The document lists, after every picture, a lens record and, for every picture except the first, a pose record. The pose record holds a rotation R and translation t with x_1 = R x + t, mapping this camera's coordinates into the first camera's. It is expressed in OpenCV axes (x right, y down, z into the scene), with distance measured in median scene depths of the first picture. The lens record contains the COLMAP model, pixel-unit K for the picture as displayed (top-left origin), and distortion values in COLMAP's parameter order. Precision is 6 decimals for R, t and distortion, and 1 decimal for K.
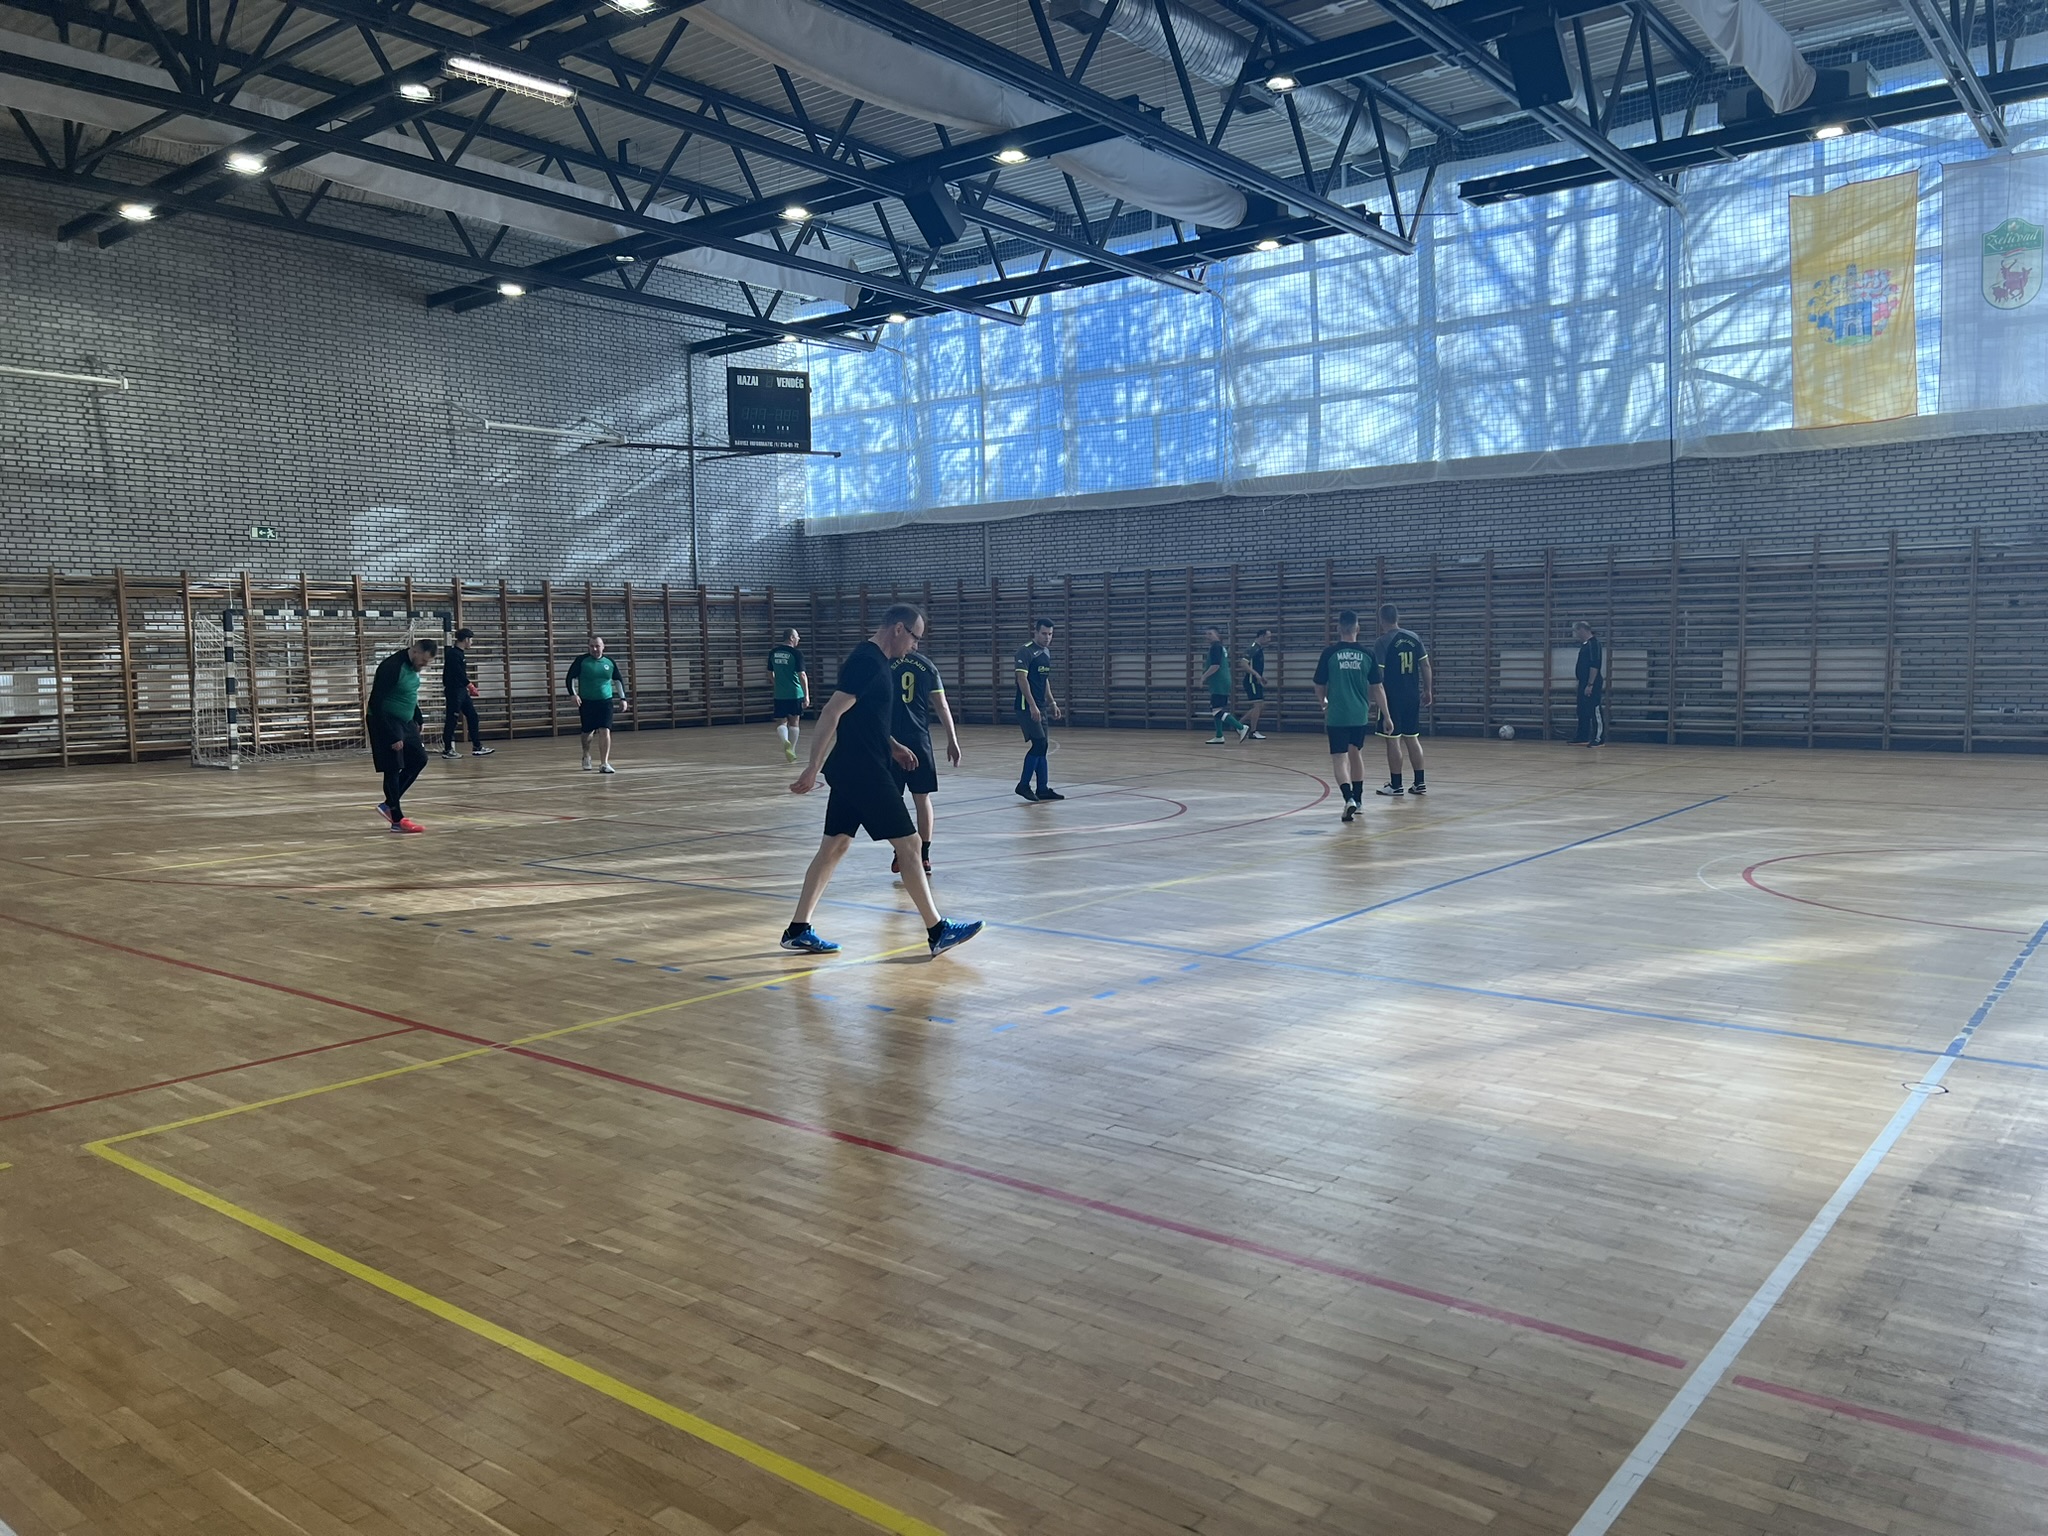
lens RADIAL K [[1534.5, 0, 1031.3], [0, 1534.5, 759.9], [0, 0, 1]] dist [0.064550, -0.077157]
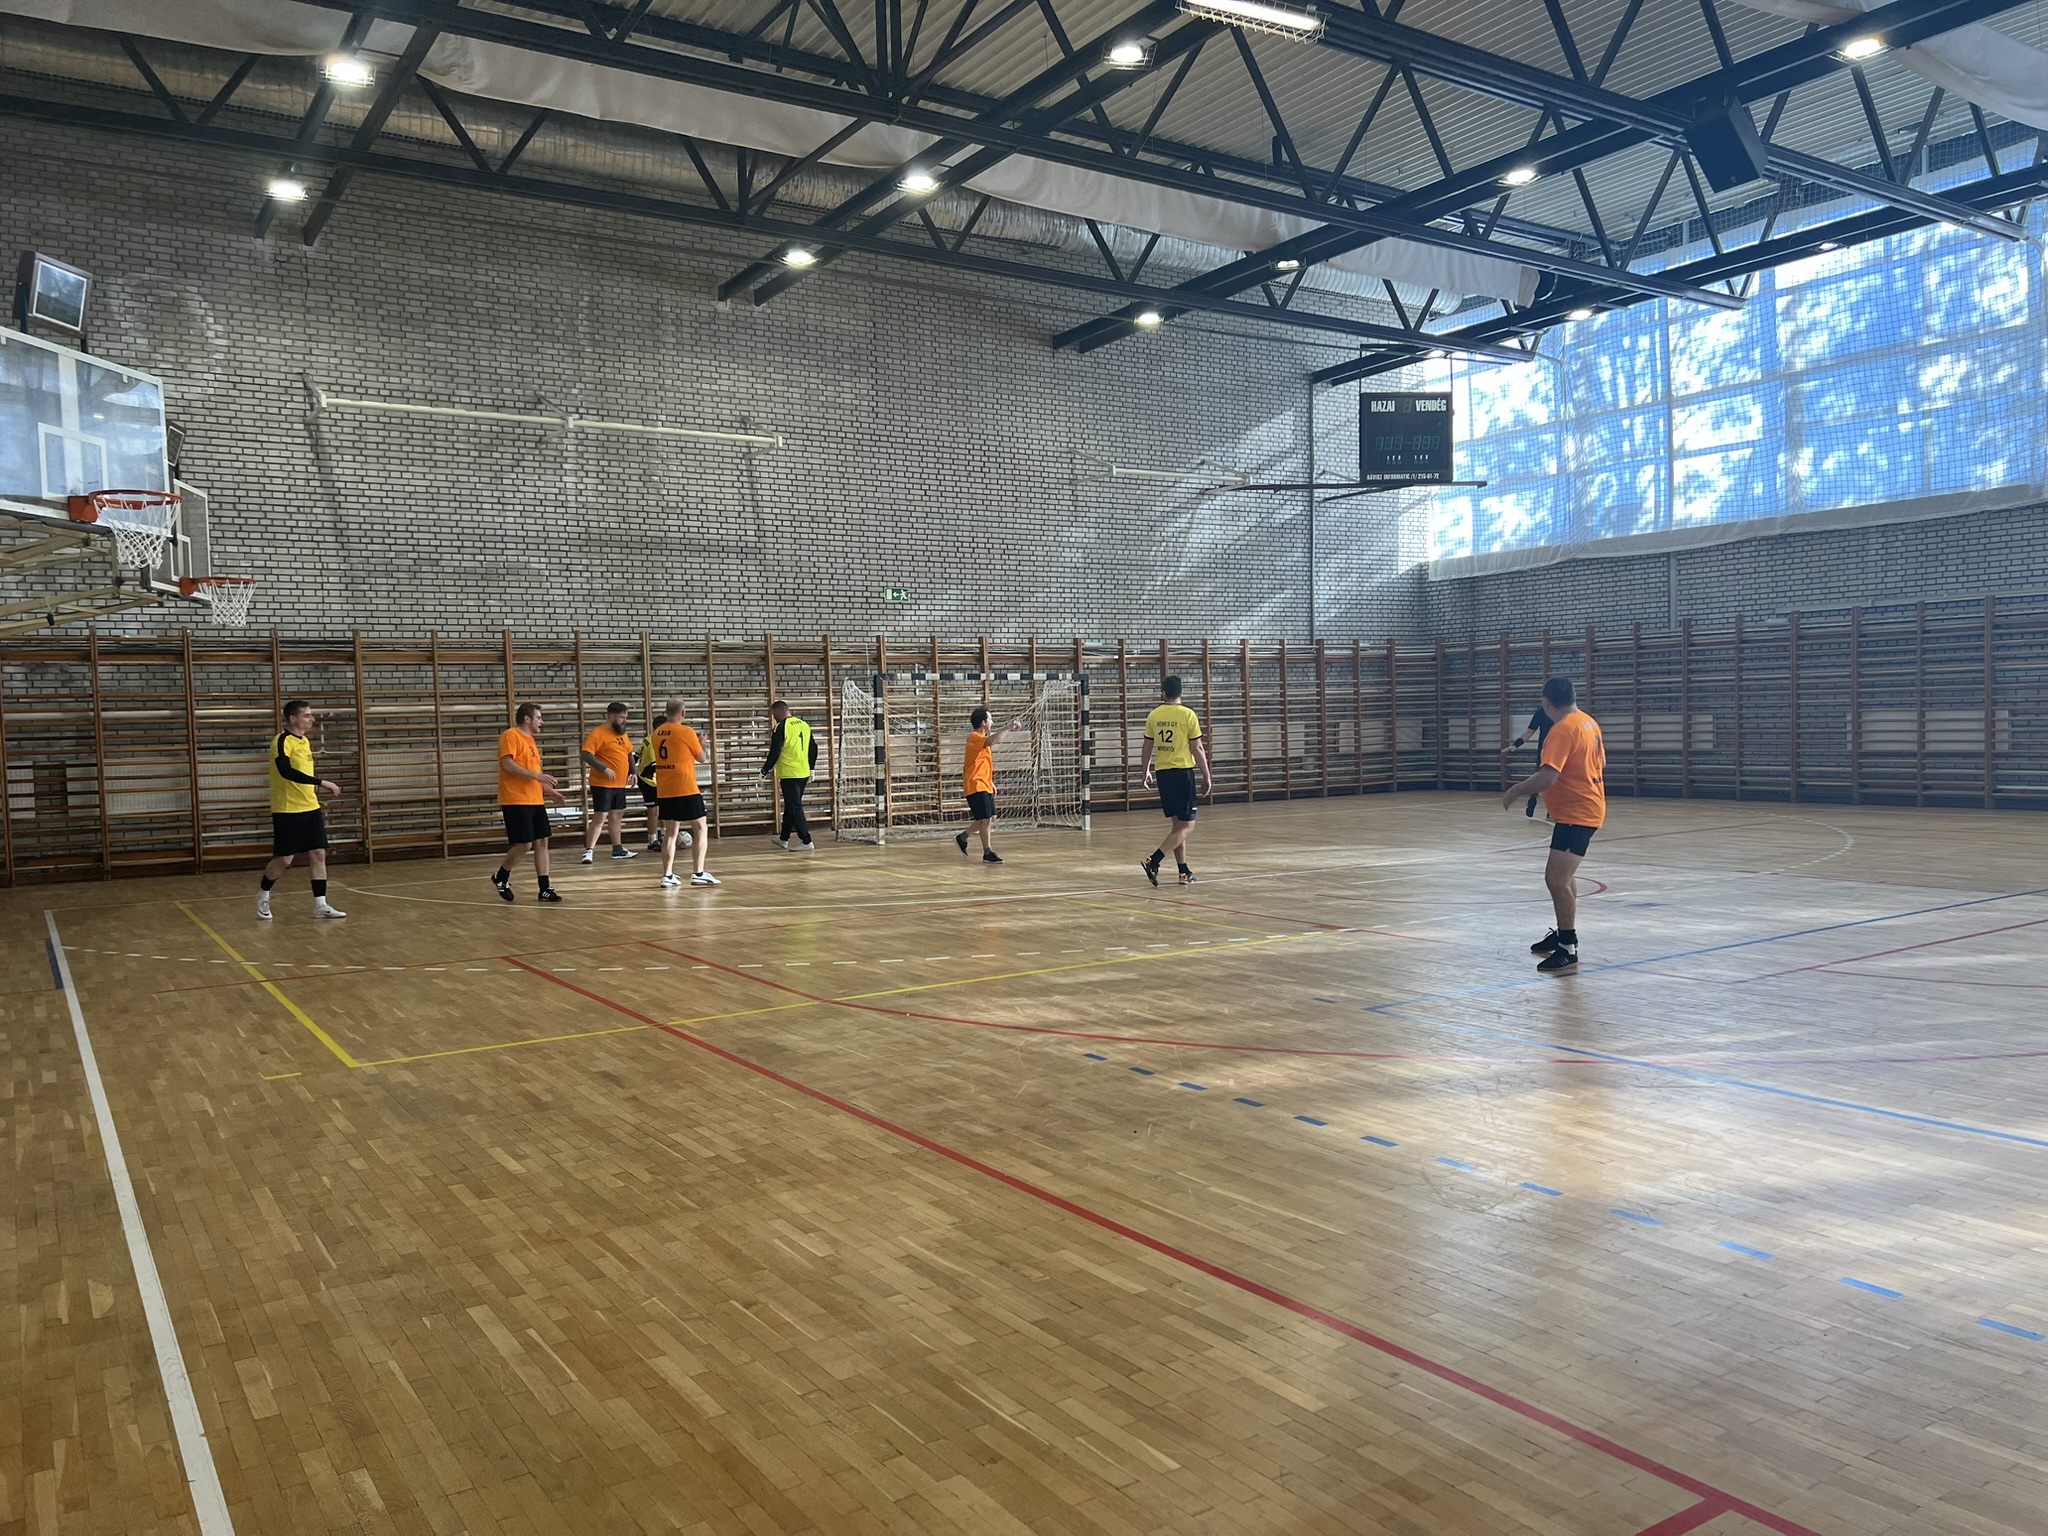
lens RADIAL K [[1534.5, 0, 1037.7], [0, 1534.5, 771.6], [0, 0, 1]] dist [0.064550, -0.077157]
pose [[0.952040, 0.002212, -0.305967, -0.129736], [-0.012242, 0.999449, -0.030866, -0.009571], [0.305730, 0.033131, 0.951542, 0.138164]]
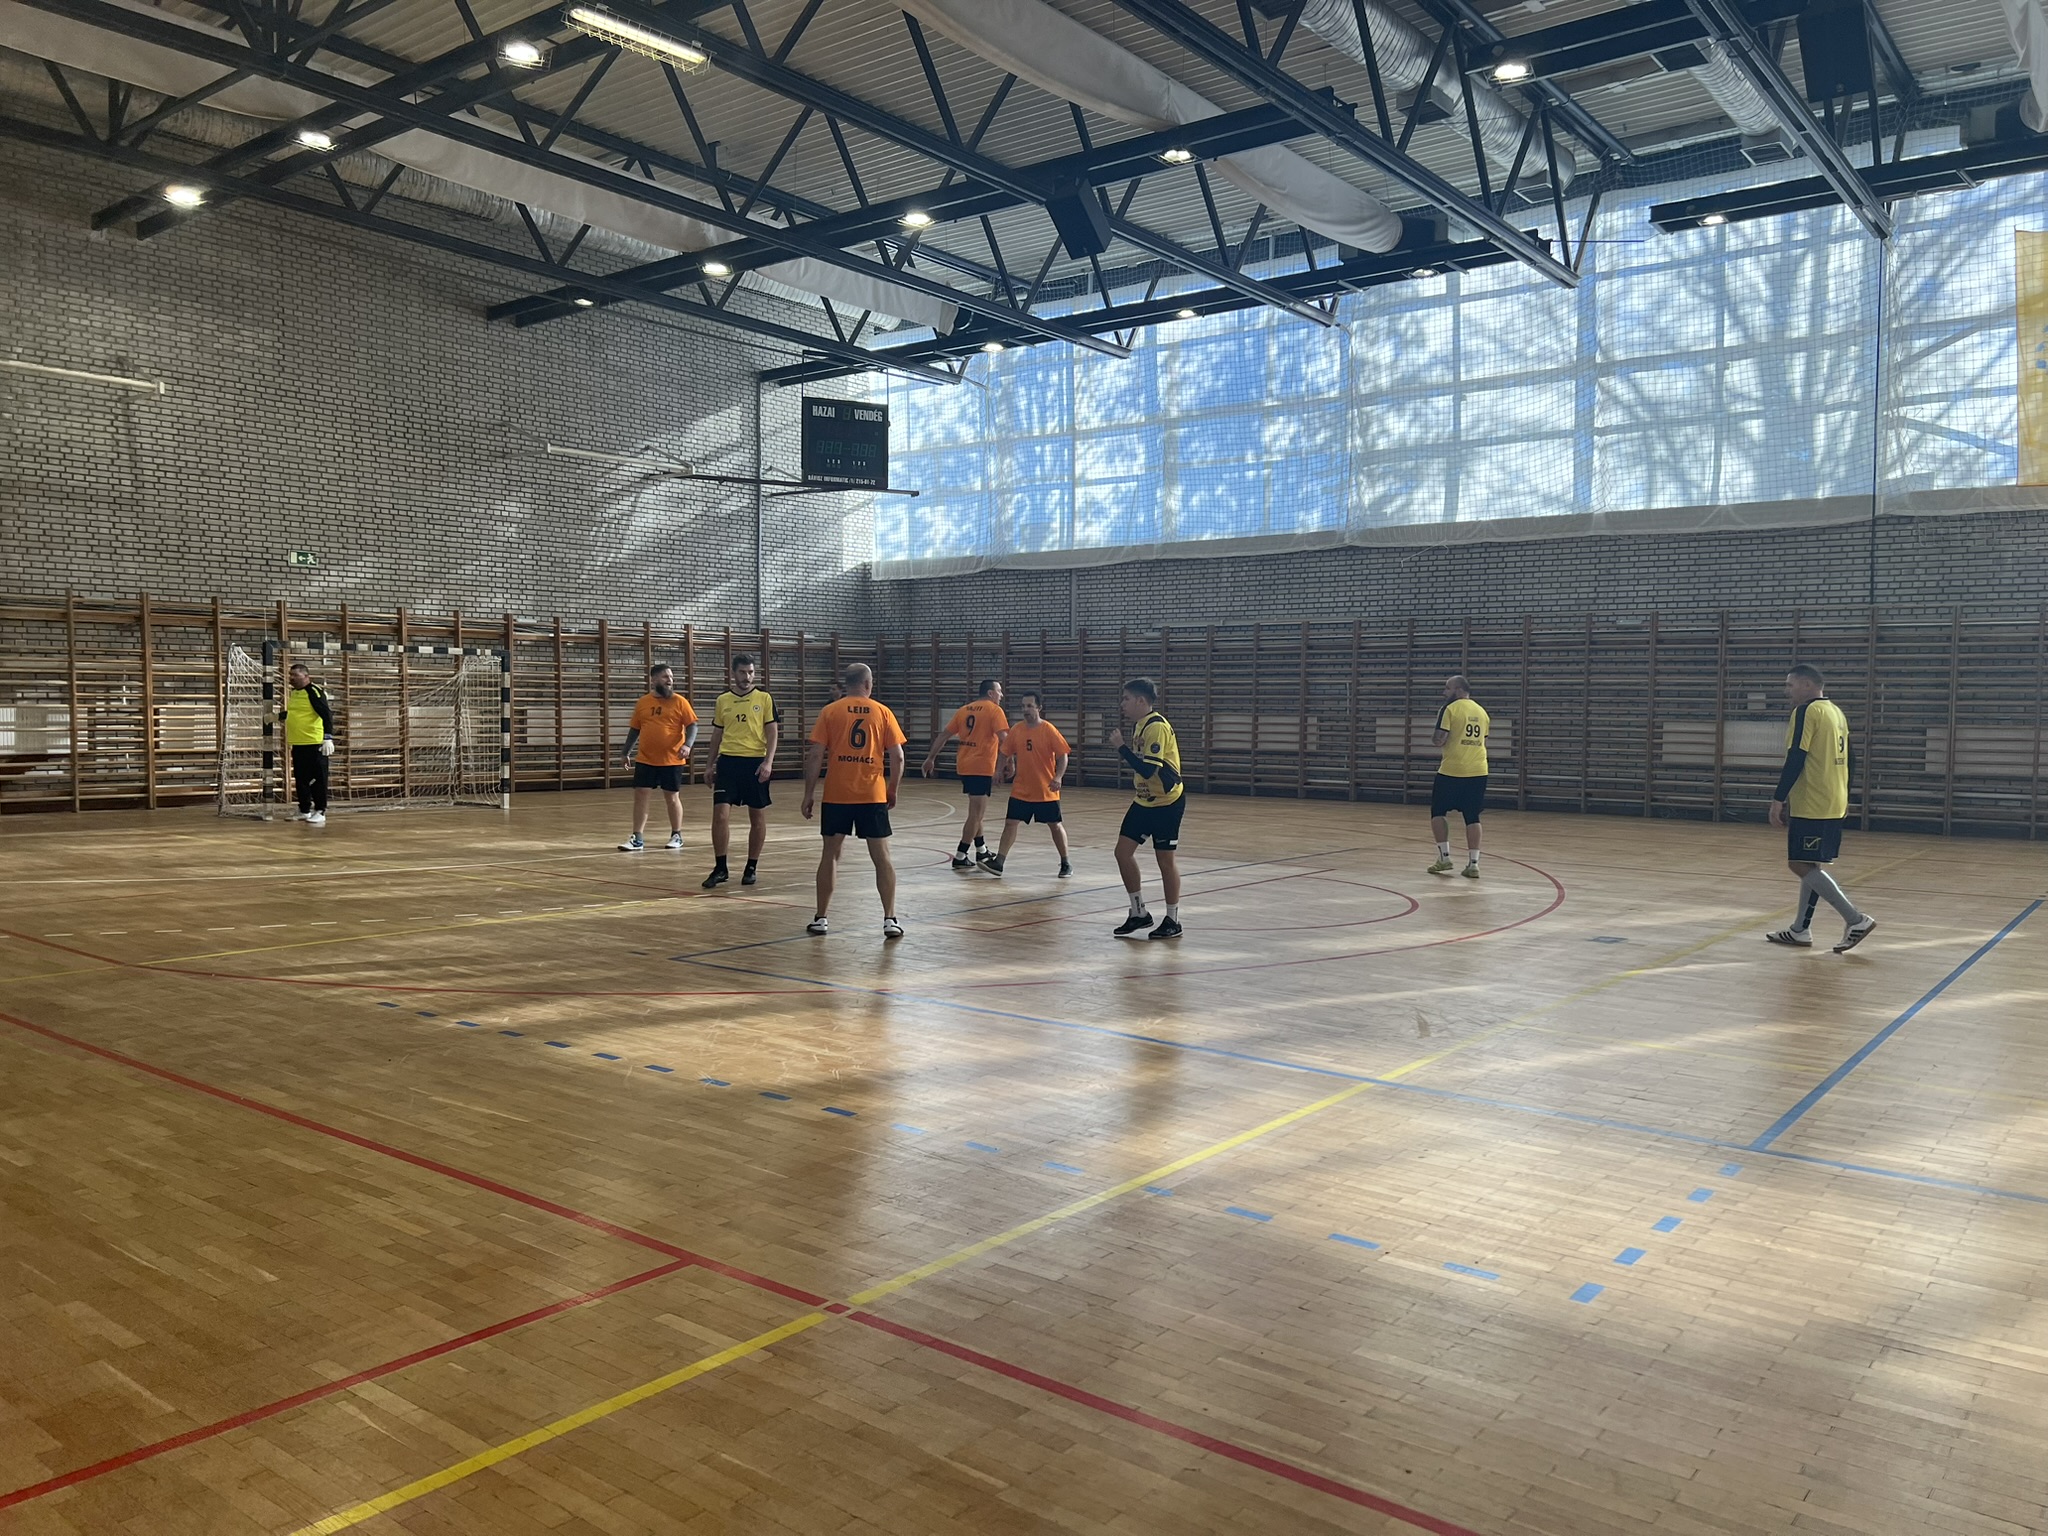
lens RADIAL K [[1534.5, 0, 1042.8], [0, 1534.5, 774.6], [0, 0, 1]] dist [0.064550, -0.077157]
pose [[0.999618, 0.024632, 0.012532, -0.074192], [-0.024289, 0.999346, -0.026781, -0.006382], [-0.013183, 0.026466, 0.999563, 0.094820]]
